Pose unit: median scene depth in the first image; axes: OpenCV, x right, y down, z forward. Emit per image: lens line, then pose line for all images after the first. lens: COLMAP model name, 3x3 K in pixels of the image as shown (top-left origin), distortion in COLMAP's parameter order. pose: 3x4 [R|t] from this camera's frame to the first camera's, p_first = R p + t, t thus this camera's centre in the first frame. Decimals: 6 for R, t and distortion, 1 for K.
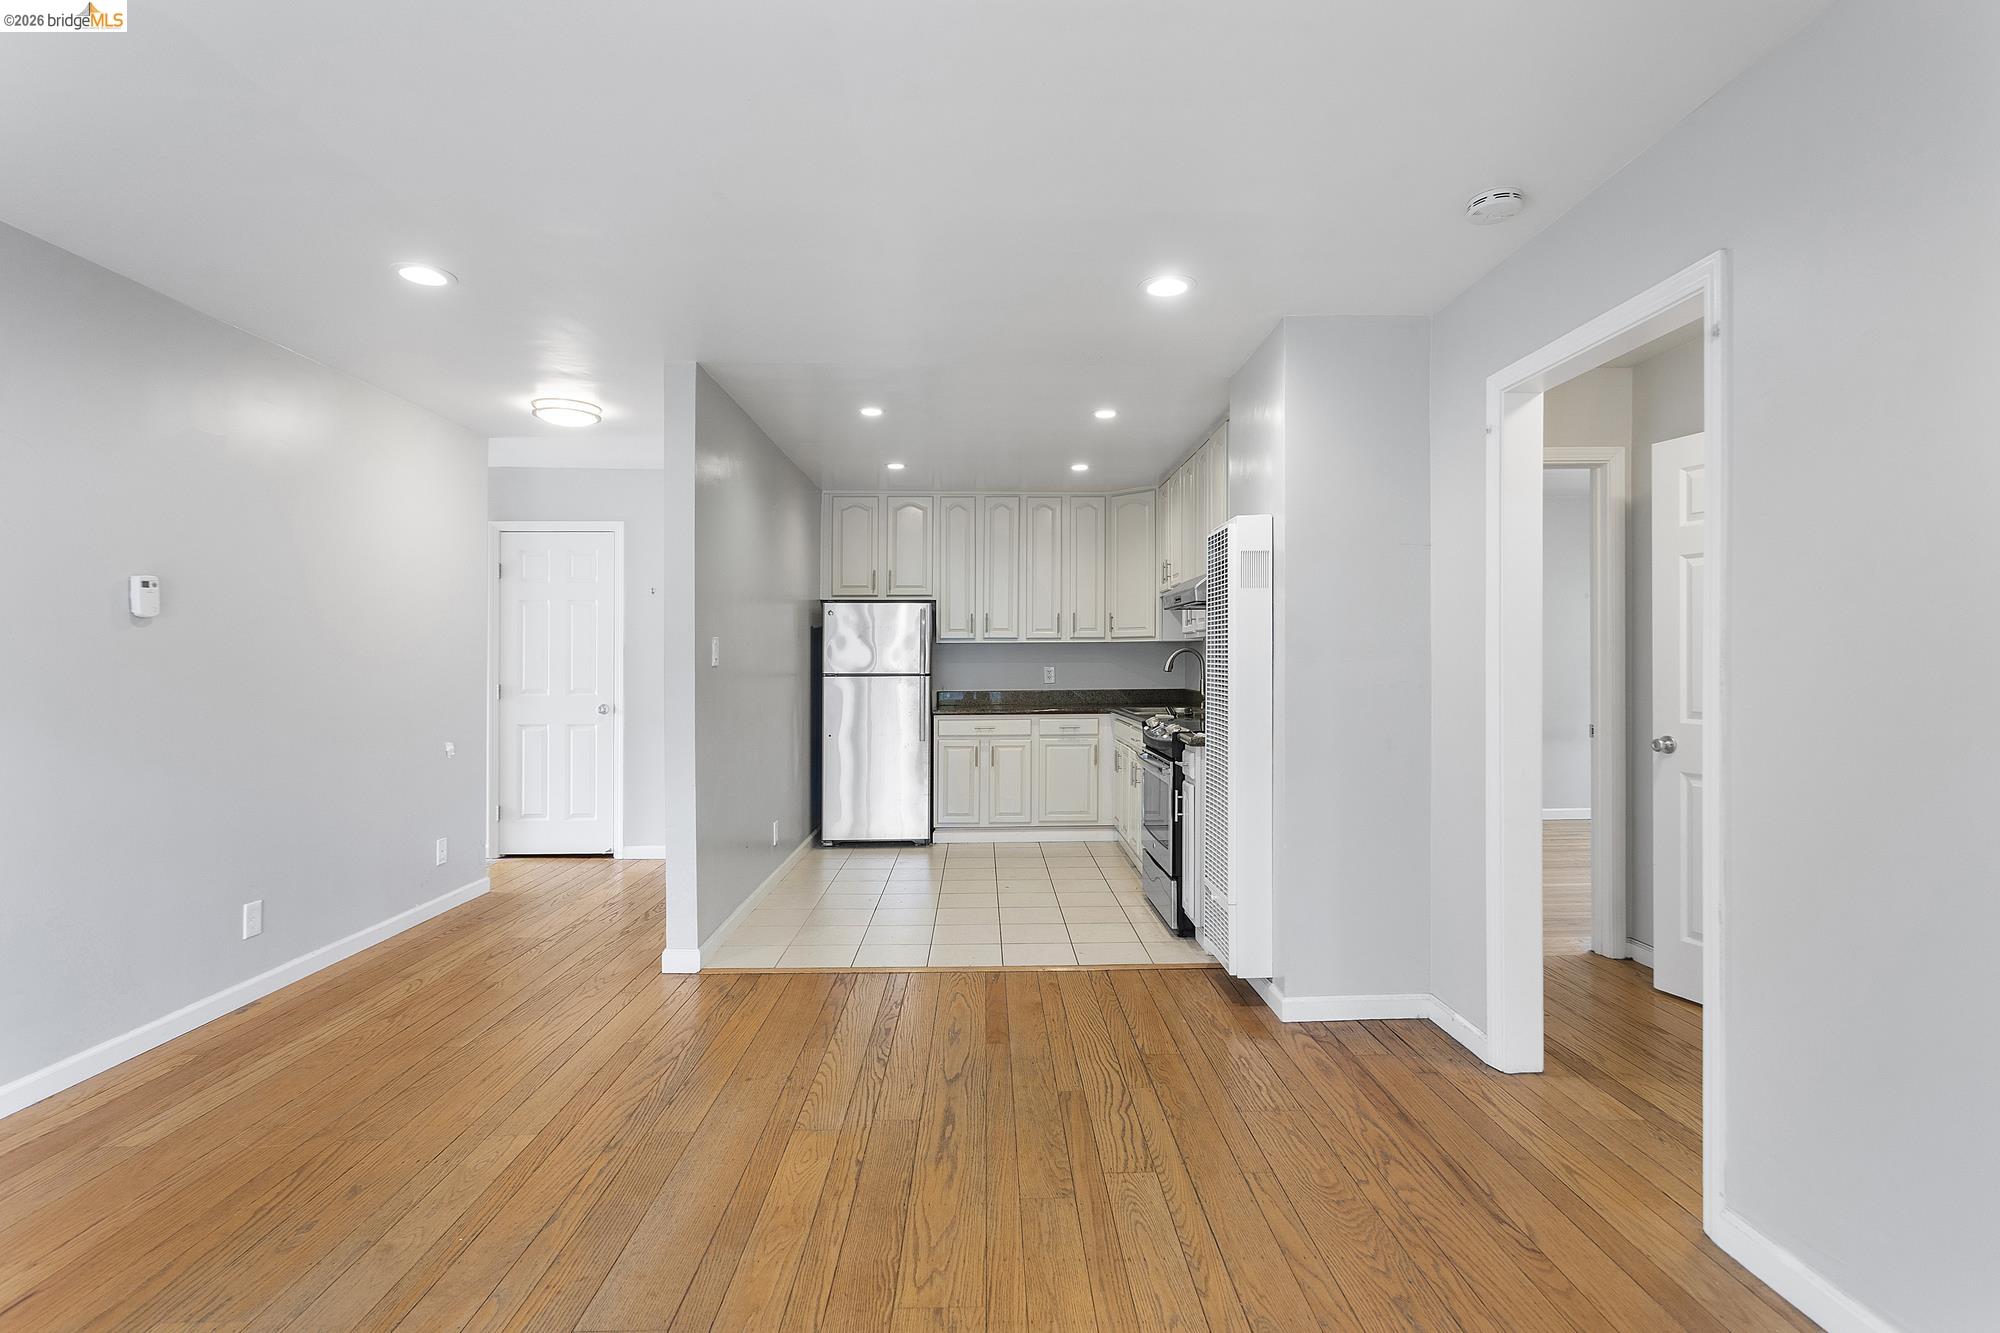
lens RADIAL K [[964.7, 0, 1009.2], [0, 964.7, 657.7], [0, 0, 1]] dist [-0.000171, -0.000054]
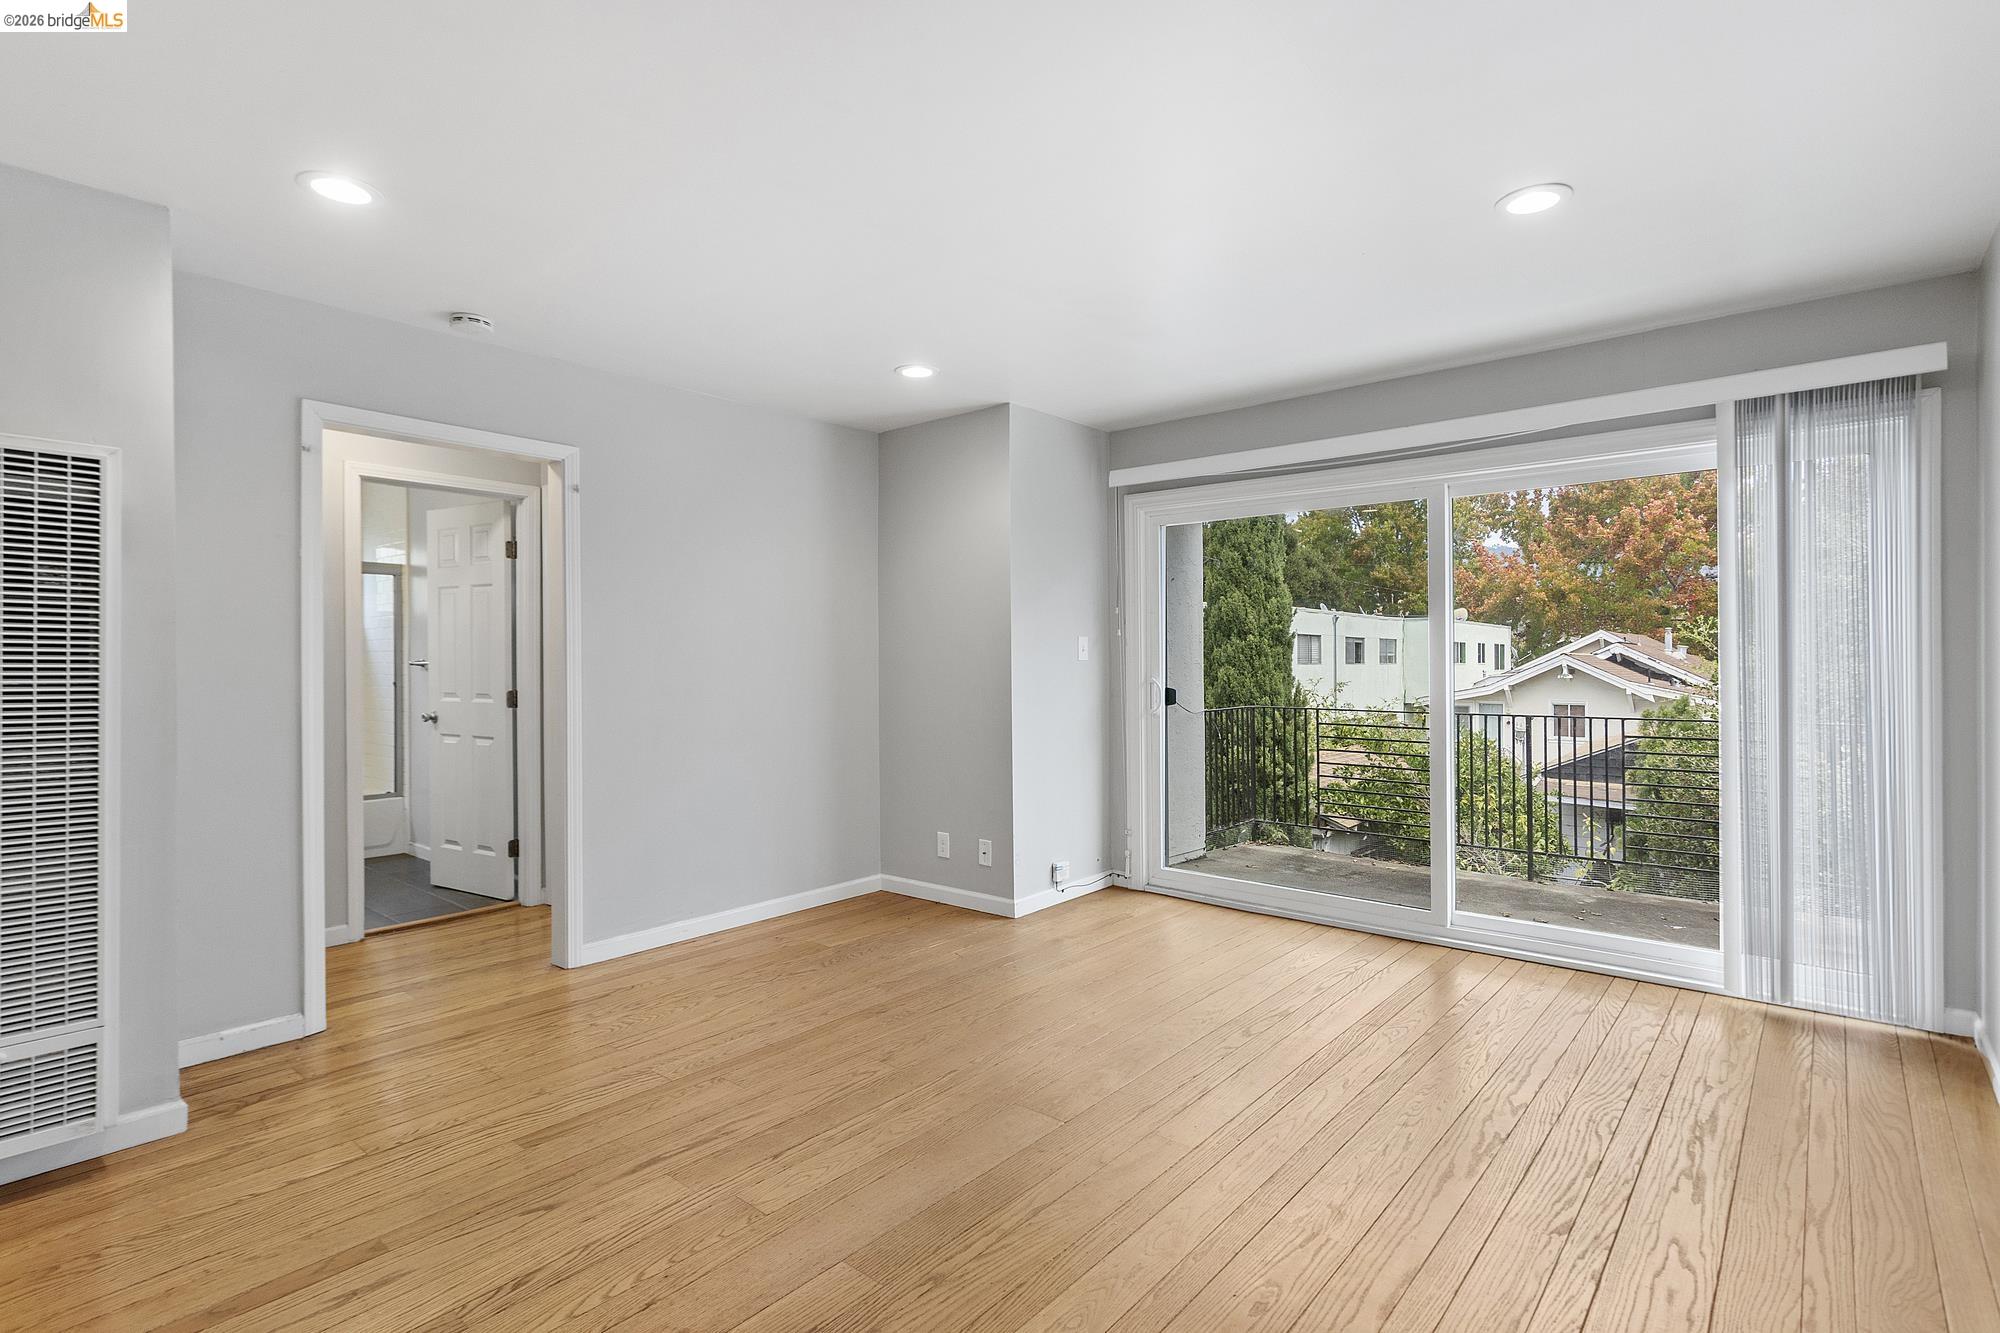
lens RADIAL K [[964.7, 0, 1004.2], [0, 964.7, 662.9], [0, 0, 1]] dist [-0.000171, -0.000054]
pose [[-0.740334, 0.005218, 0.672219, -0.921356], [0.004672, 0.999986, -0.002617, 0.011221], [-0.672223, 0.001203, -0.740348, 1.445152]]
